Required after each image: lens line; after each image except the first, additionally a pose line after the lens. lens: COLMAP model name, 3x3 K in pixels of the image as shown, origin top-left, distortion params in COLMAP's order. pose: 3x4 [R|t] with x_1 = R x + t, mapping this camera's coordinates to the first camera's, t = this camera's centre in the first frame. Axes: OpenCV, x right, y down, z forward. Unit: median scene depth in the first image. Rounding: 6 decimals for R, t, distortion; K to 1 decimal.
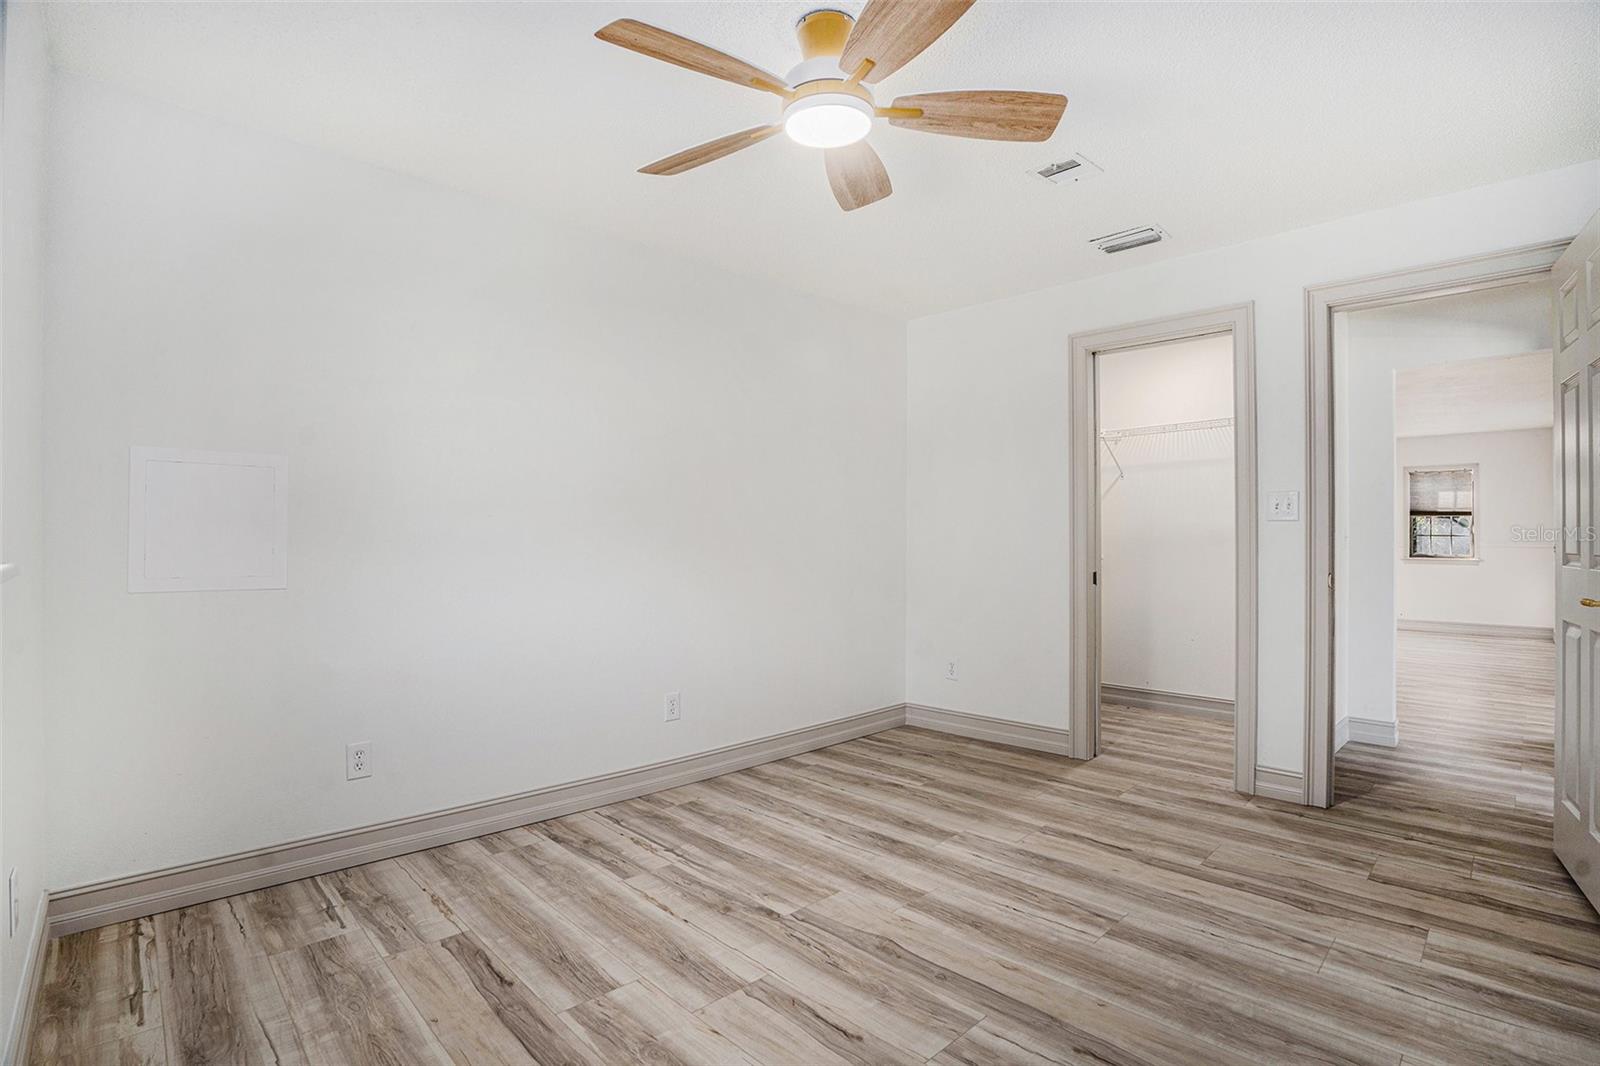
lens RADIAL K [[771.3, 0, 798.4], [0, 771.3, 540.8], [0, 0, 1]] dist [-0.072946, 0.022312]
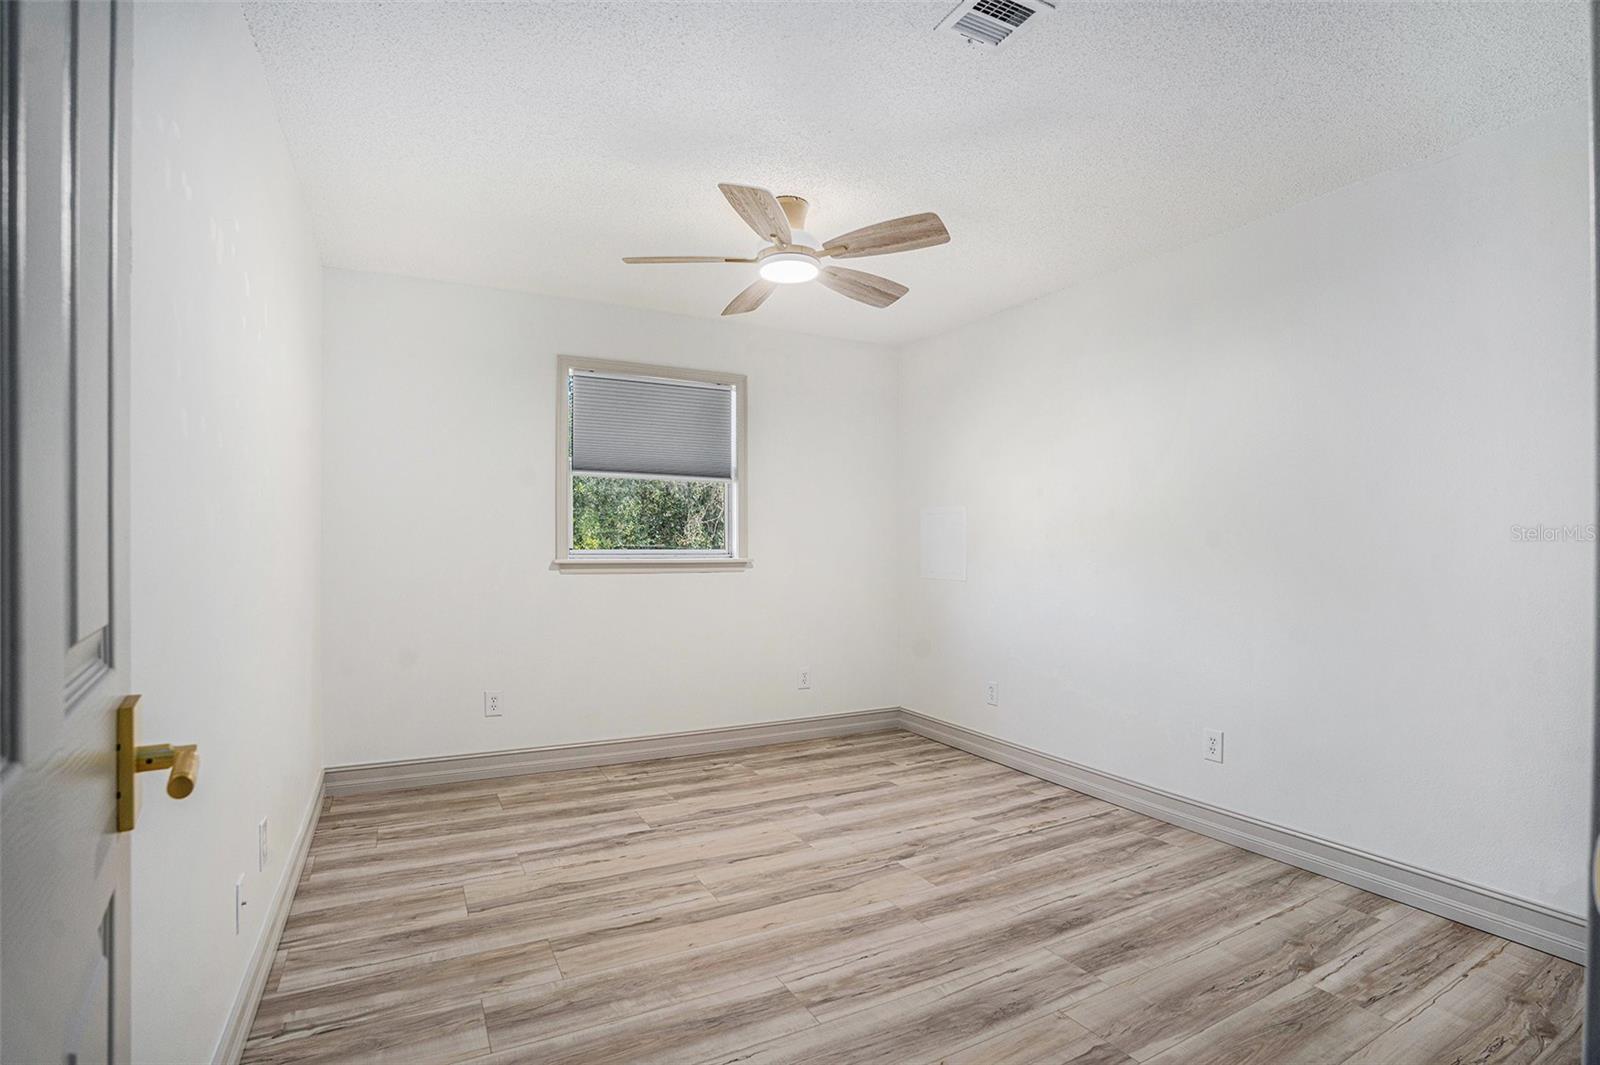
lens RADIAL K [[771.3, 0, 798.4], [0, 771.3, 540.3], [0, 0, 1]] dist [-0.072946, 0.022312]
pose [[-0.271051, -0.017252, -0.962410, 1.037099], [-0.010129, 0.999835, -0.015070, 0.001776], [0.962512, 0.005664, -0.271181, 1.014877]]
